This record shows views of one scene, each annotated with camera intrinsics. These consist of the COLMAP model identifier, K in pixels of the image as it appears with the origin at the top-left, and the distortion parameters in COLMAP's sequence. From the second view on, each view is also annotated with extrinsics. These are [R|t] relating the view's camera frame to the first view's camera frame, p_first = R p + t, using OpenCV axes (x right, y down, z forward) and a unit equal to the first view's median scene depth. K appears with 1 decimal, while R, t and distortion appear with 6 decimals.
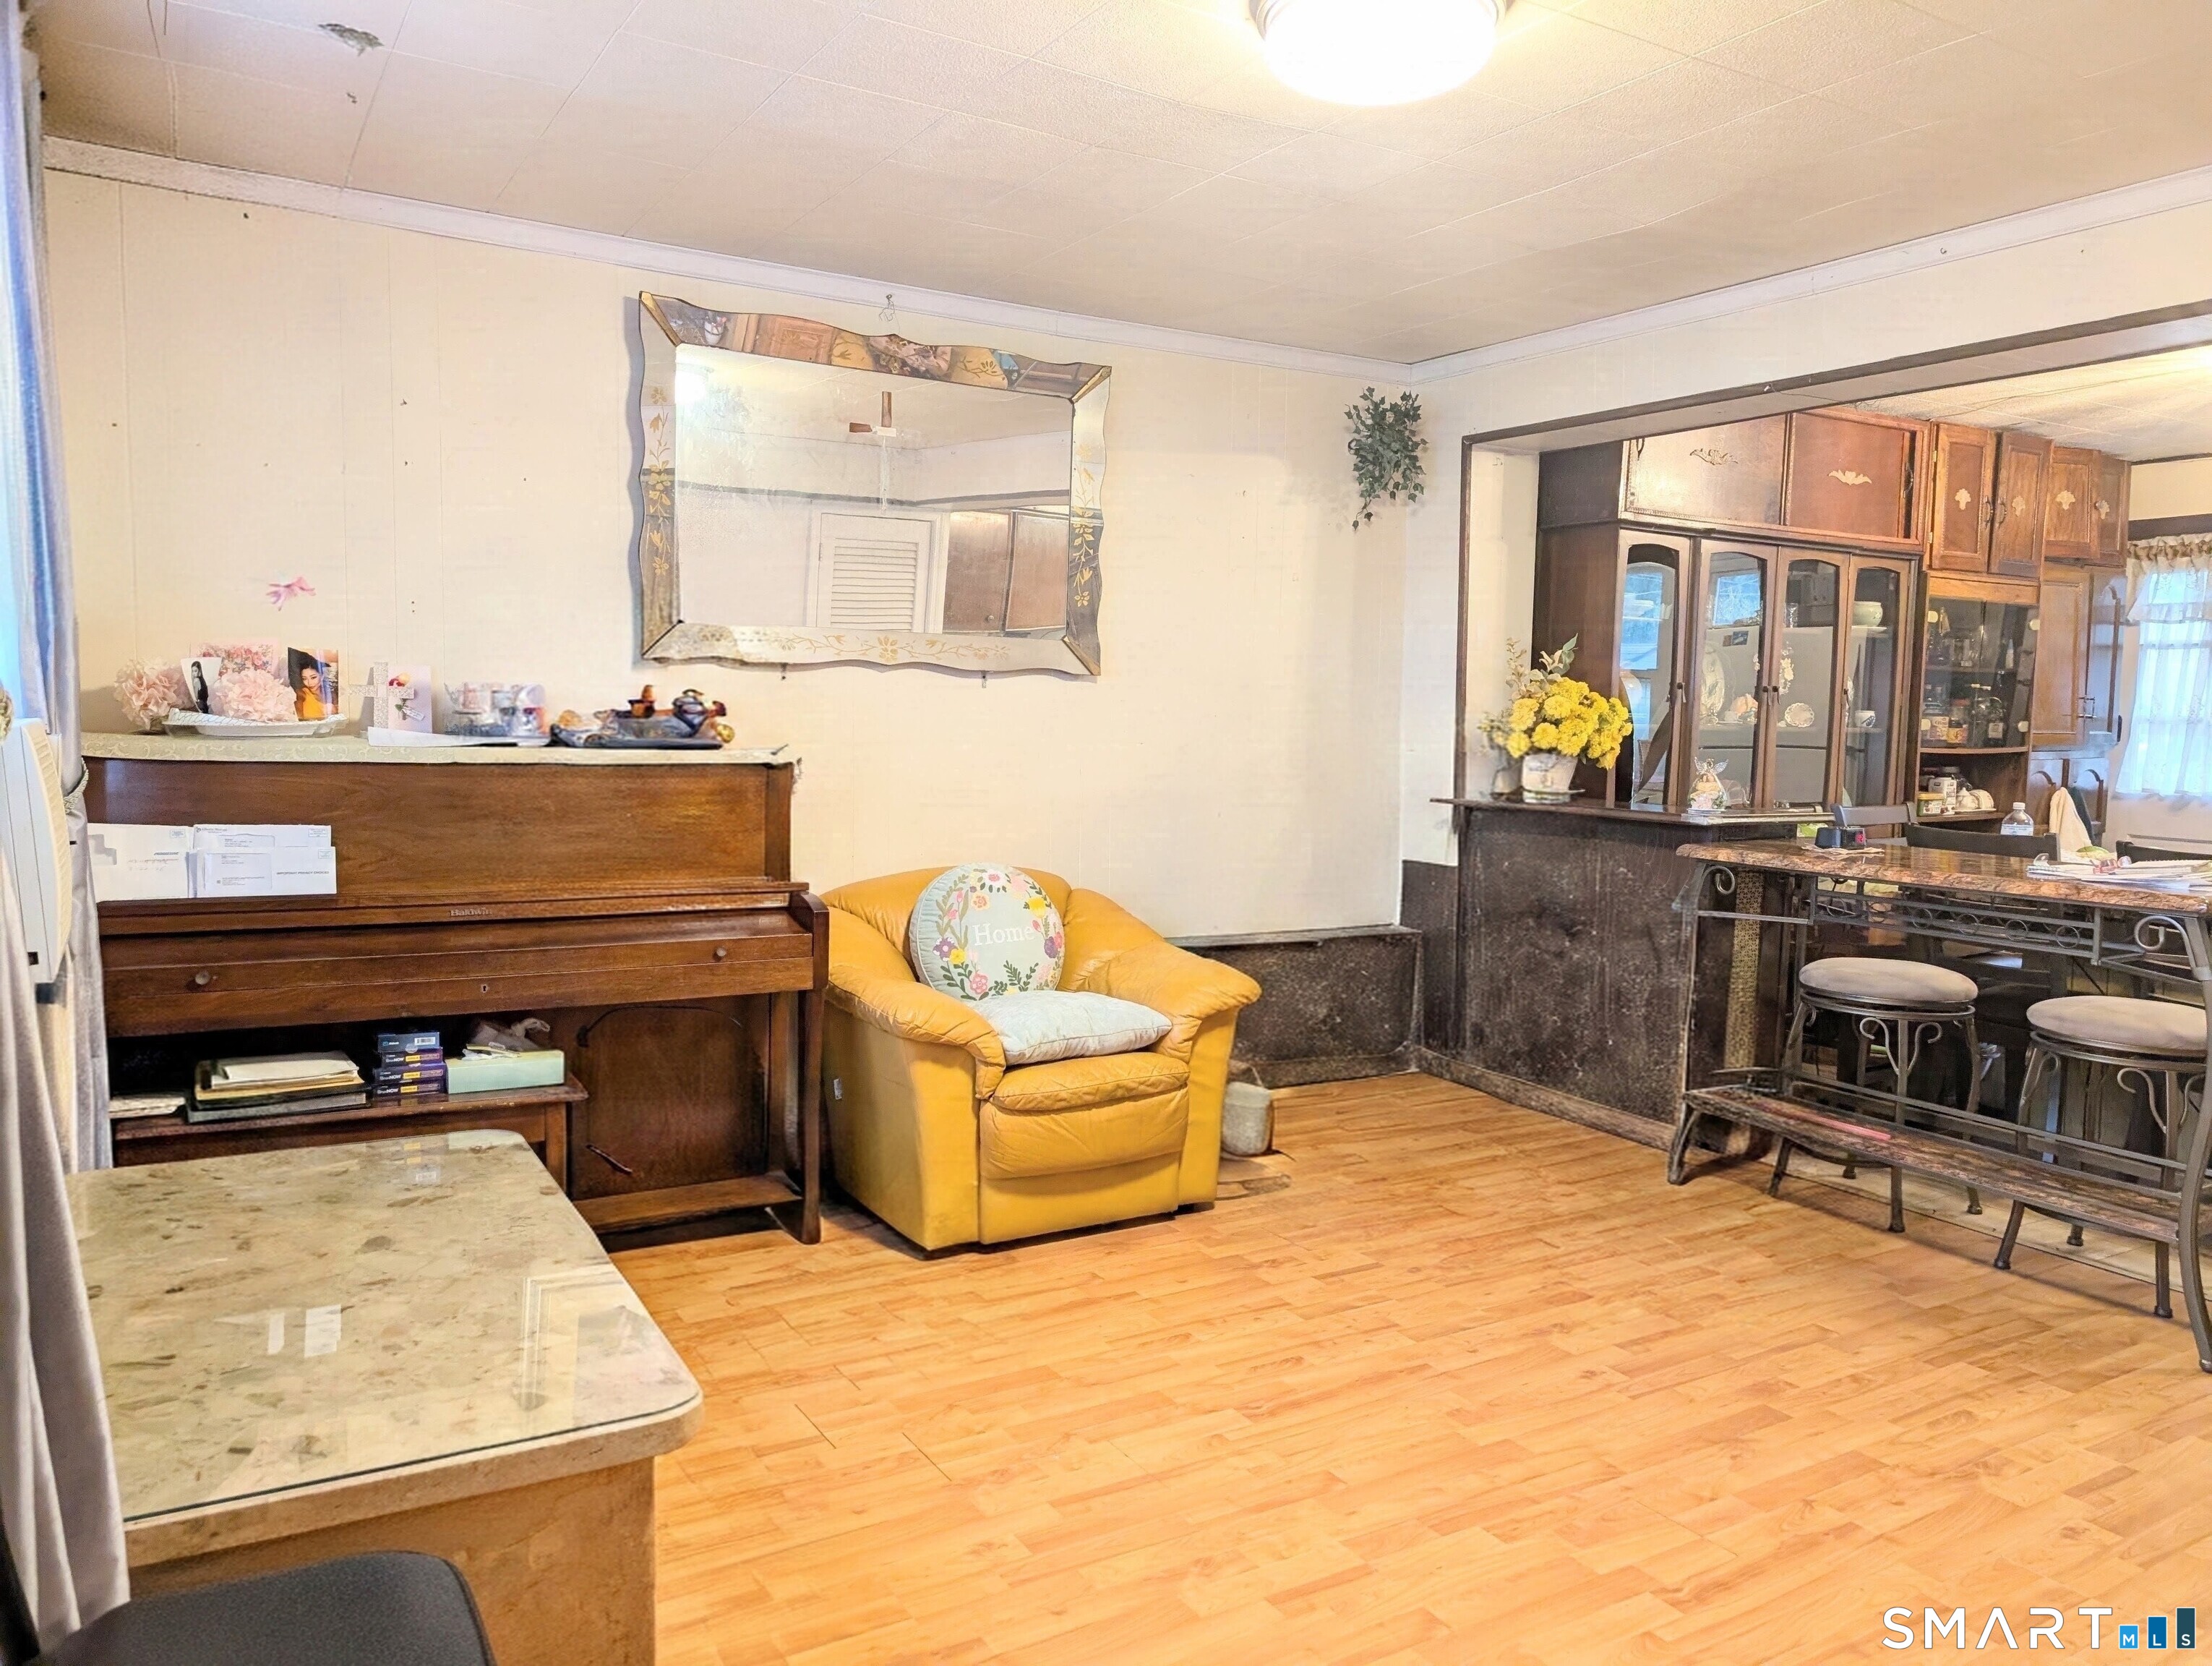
lens RADIAL K [[1580.0, 0, 1106.0], [0, 1580.0, 833.0], [0, 0, 1]] dist [0.006274, -0.010209]
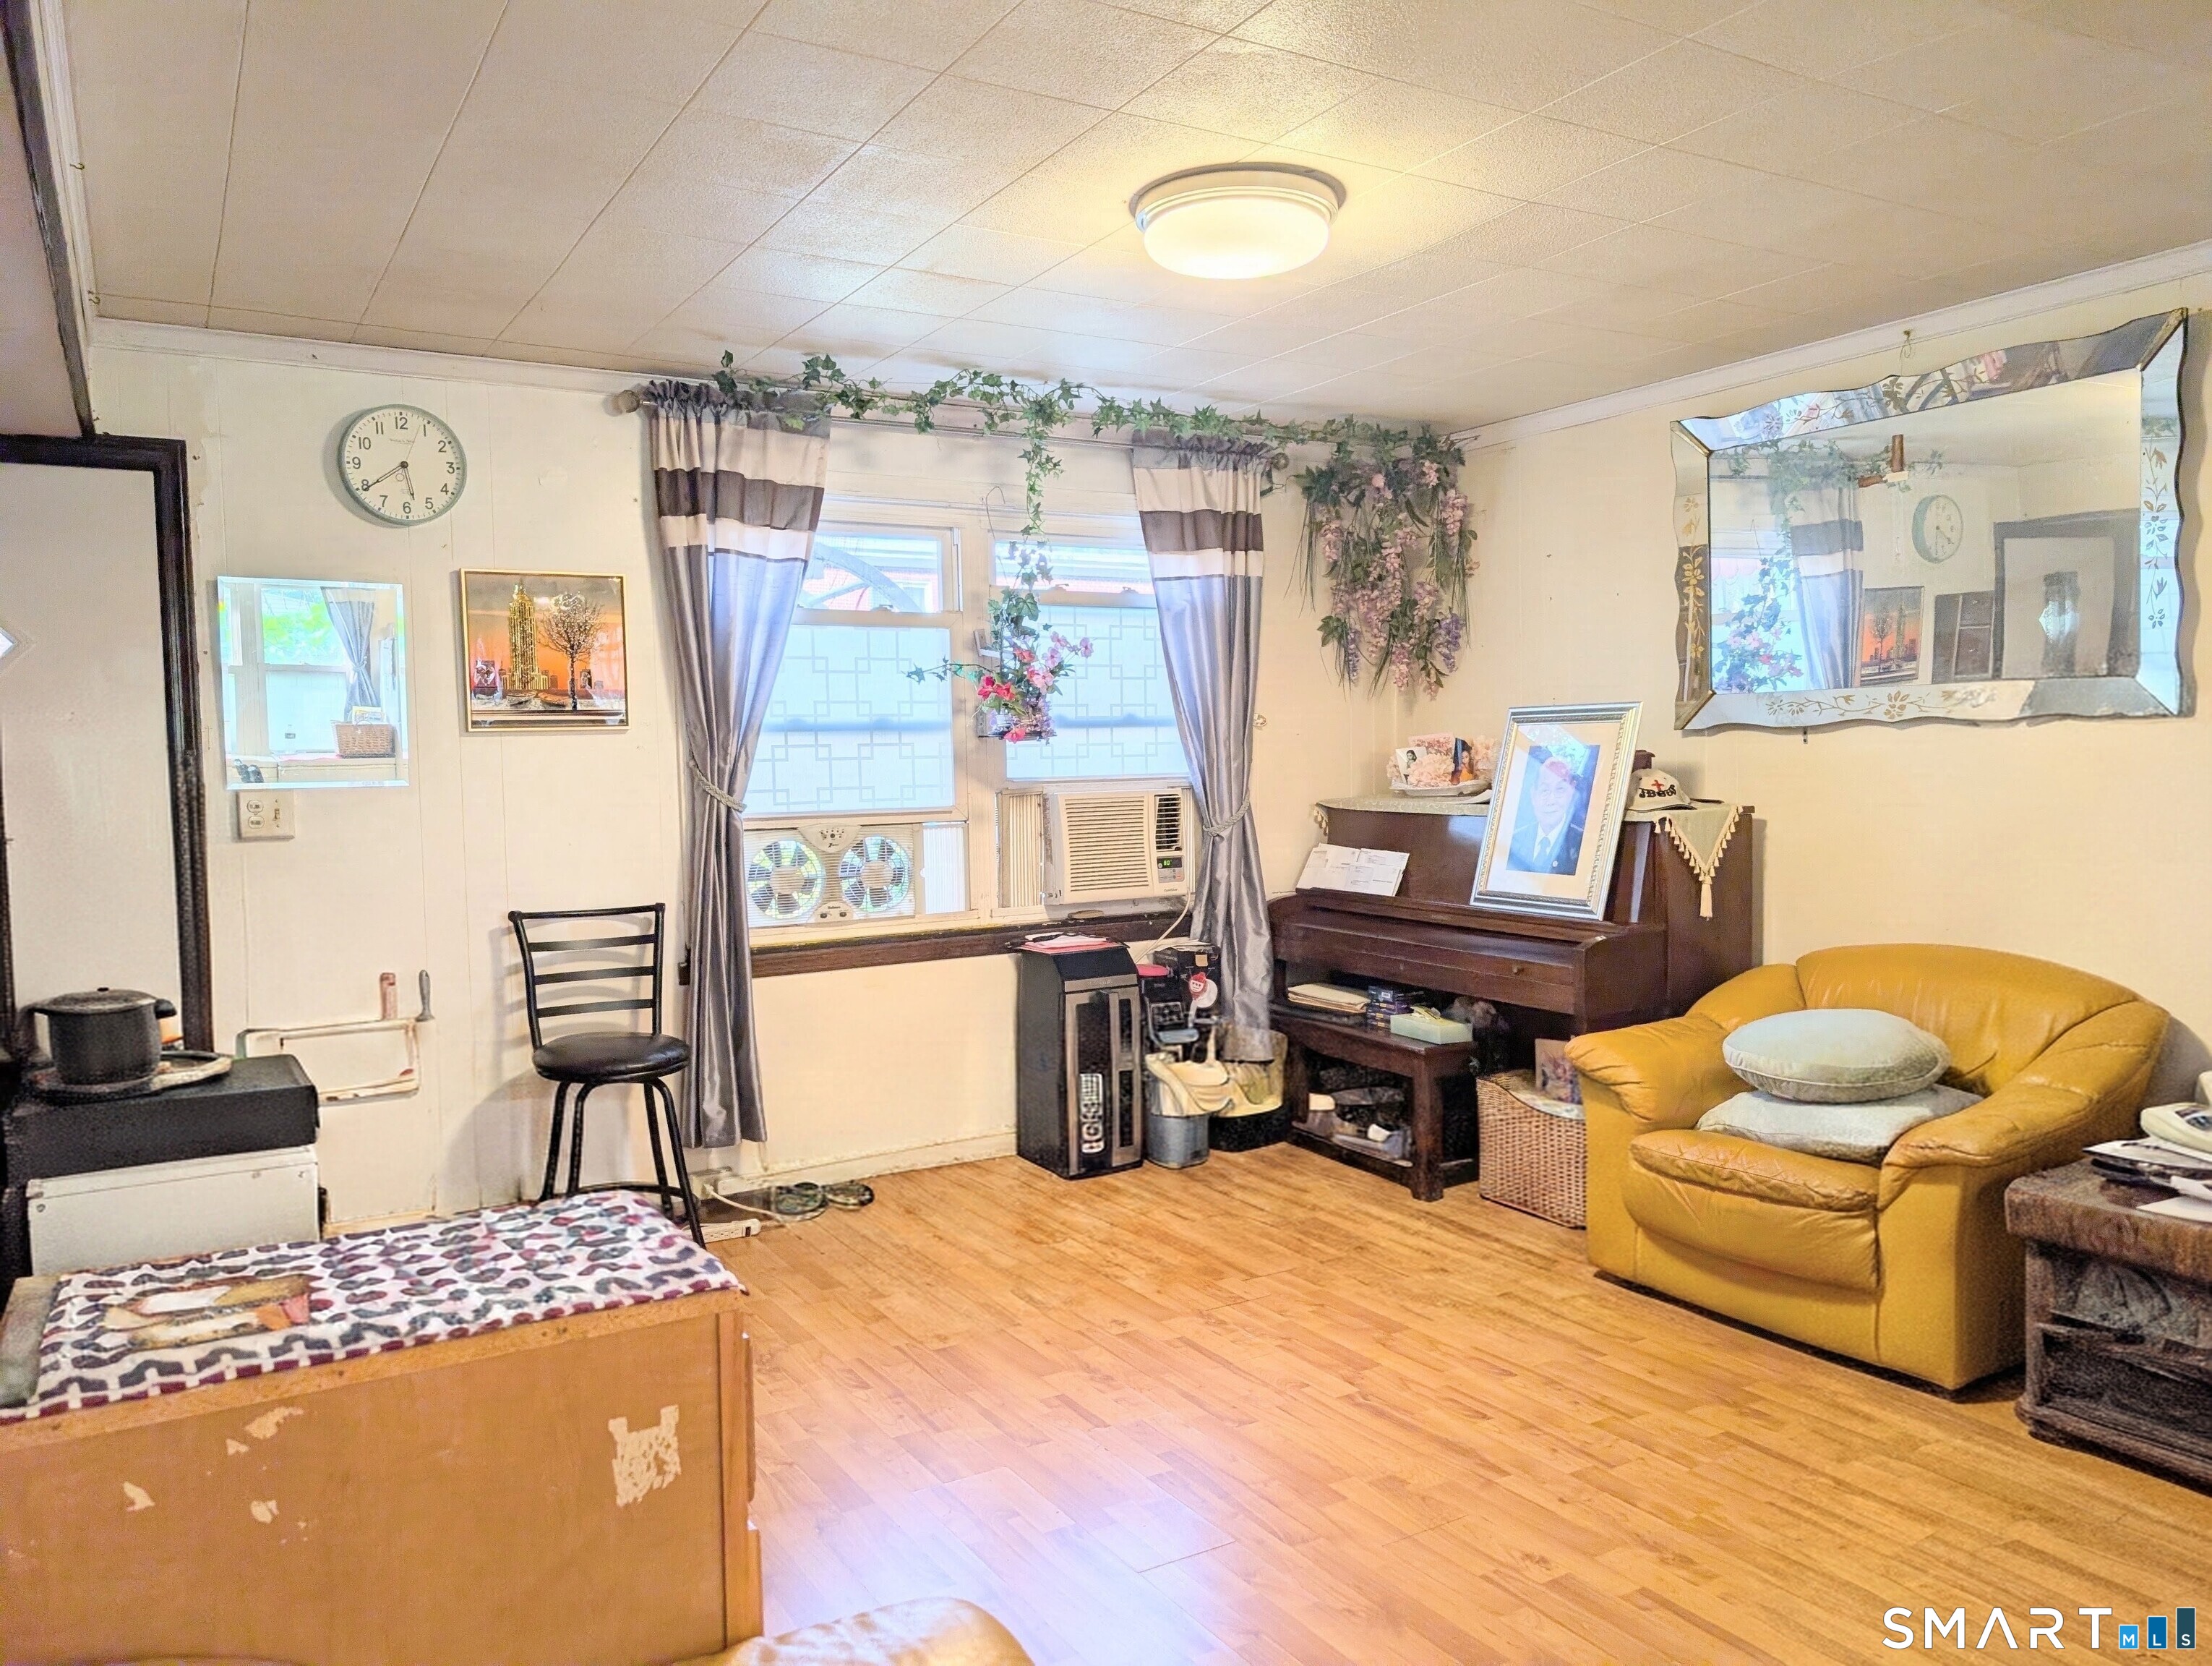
lens RADIAL K [[1580.0, 0, 1106.0], [0, 1580.0, 833.0], [0, 0, 1]] dist [0.006274, -0.010209]
pose [[-0.001159, 0.025602, -0.999672, 0.689324], [-0.065137, 0.997547, 0.025623, -0.028876], [0.997876, 0.065146, 0.000512, 0.455364]]
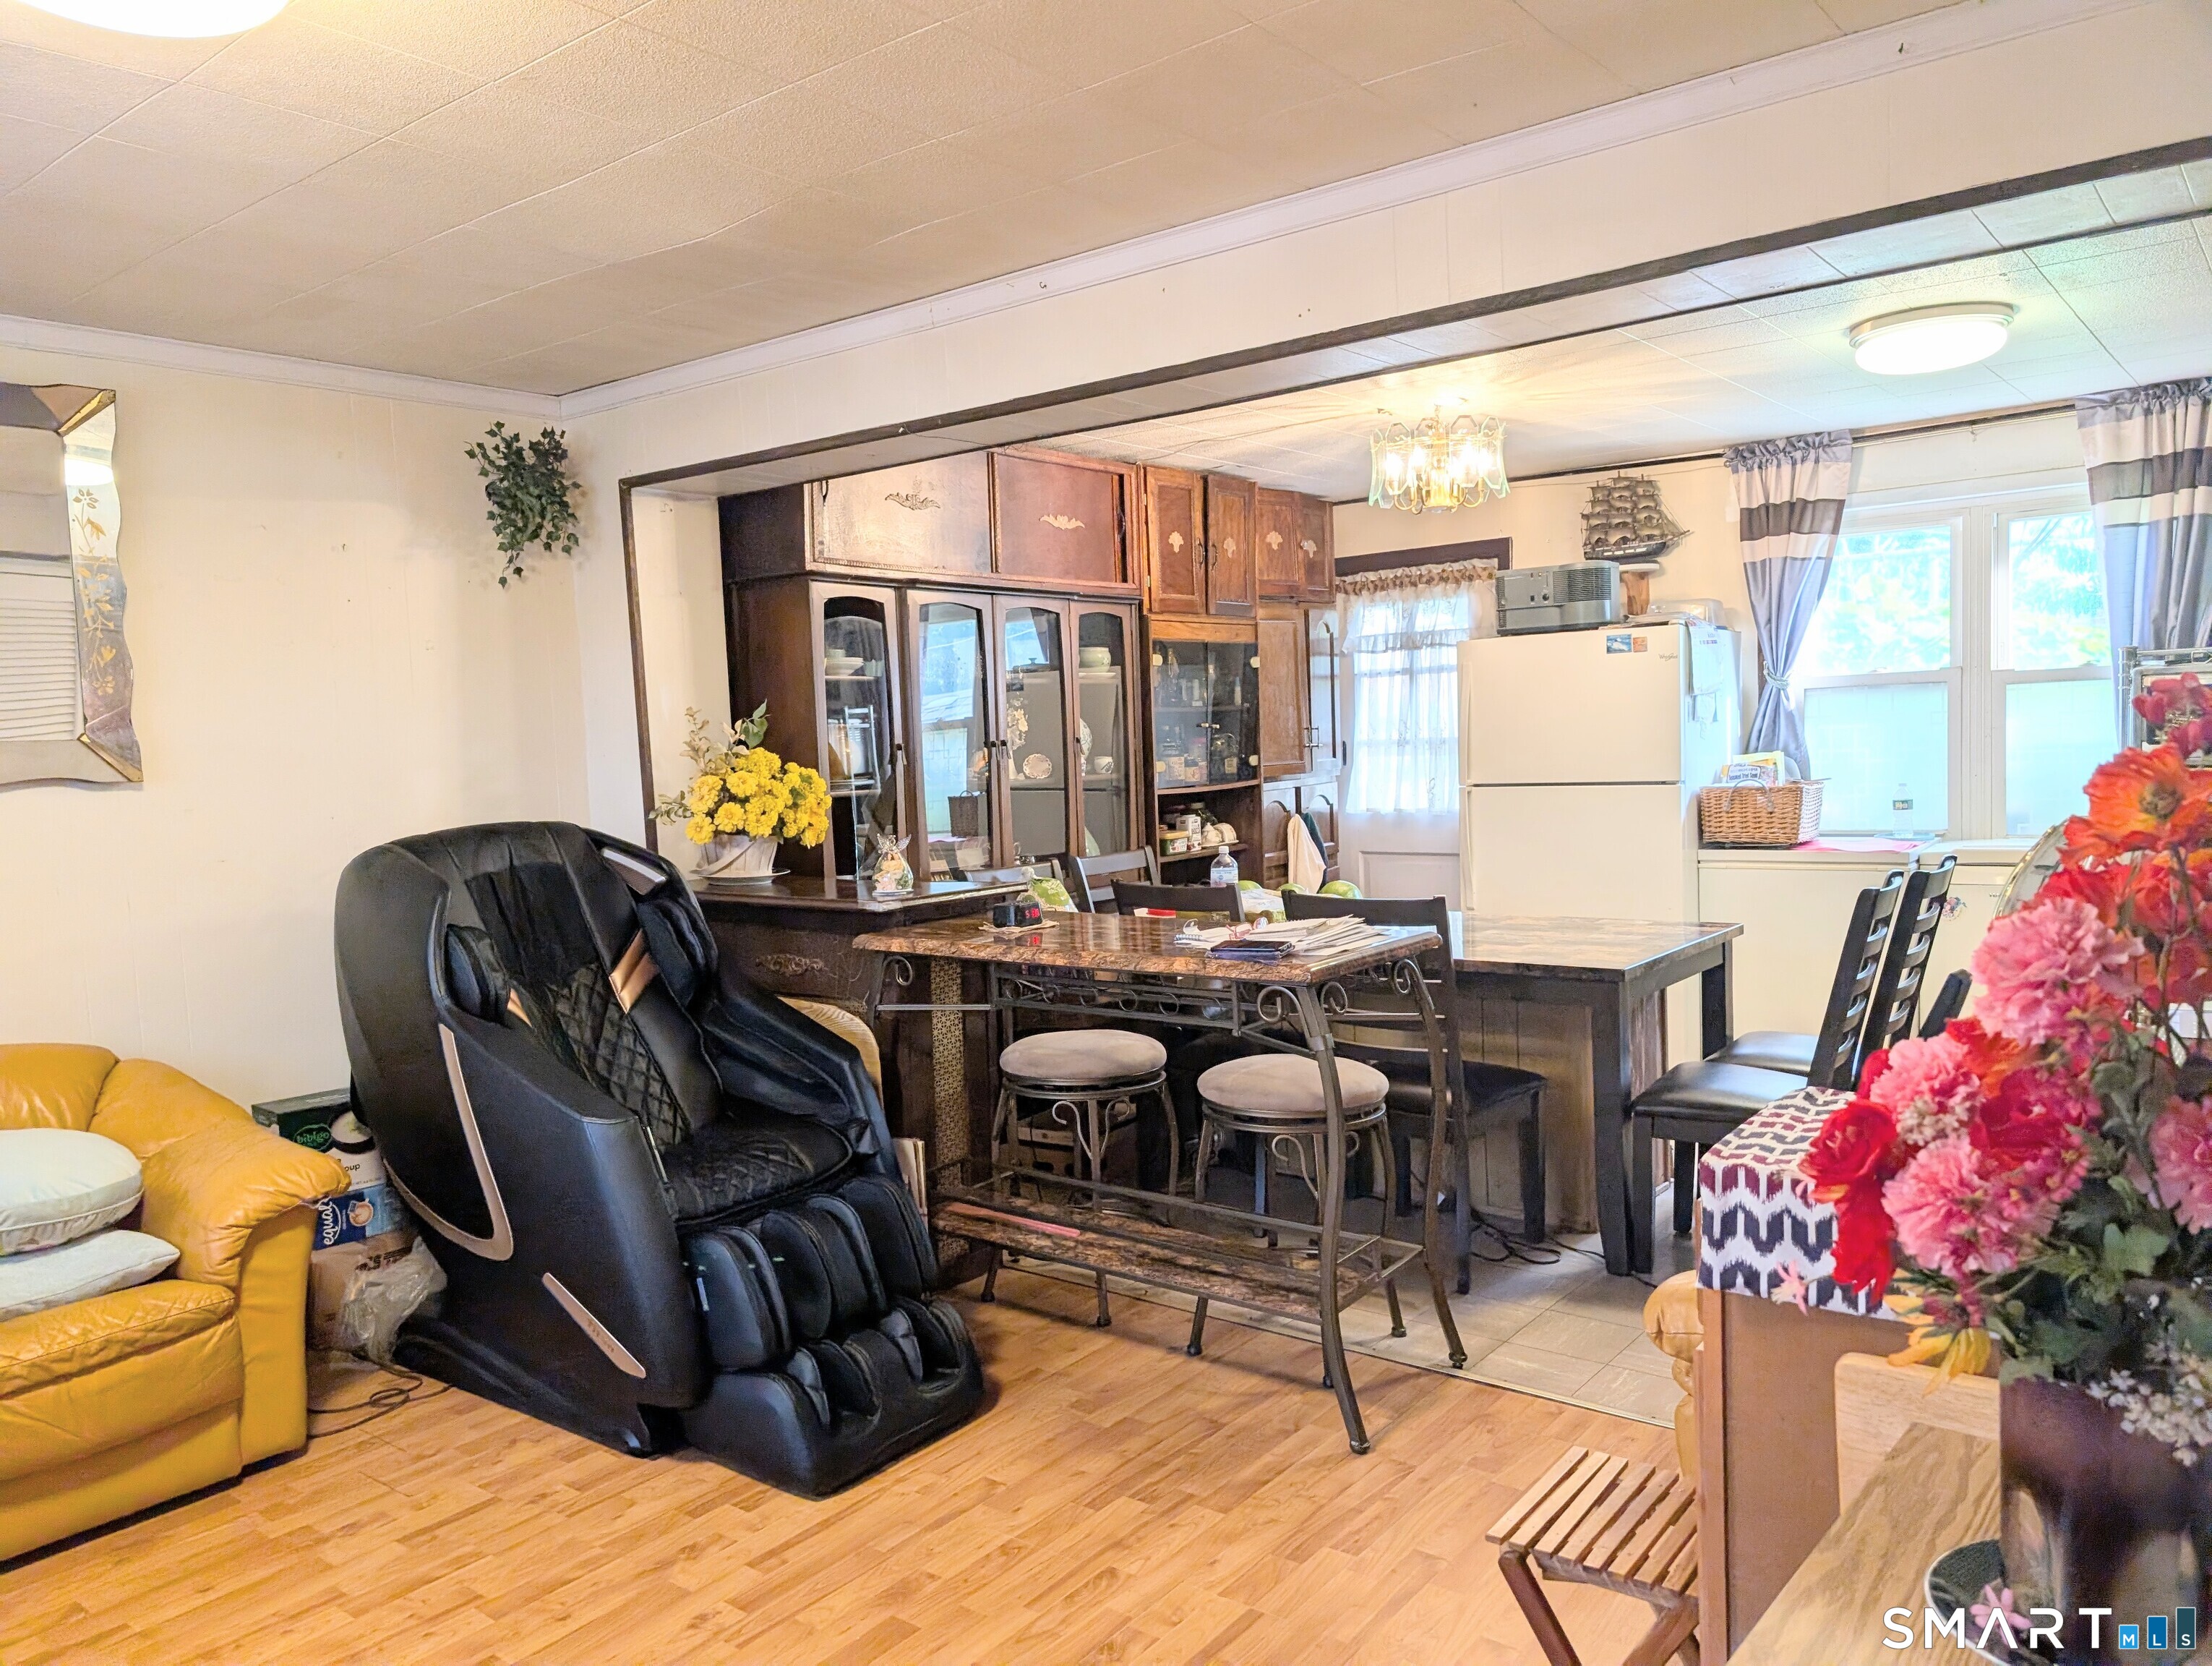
lens RADIAL K [[1578.3, 0, 1108.1], [0, 1578.3, 862.2], [0, 0, 1]] dist [0.038097, -0.044952]
pose [[0.932217, -0.084370, 0.351929, 0.149939], [0.085290, 0.996272, 0.012921, -0.027520], [-0.351707, 0.017971, 0.935938, 0.084966]]
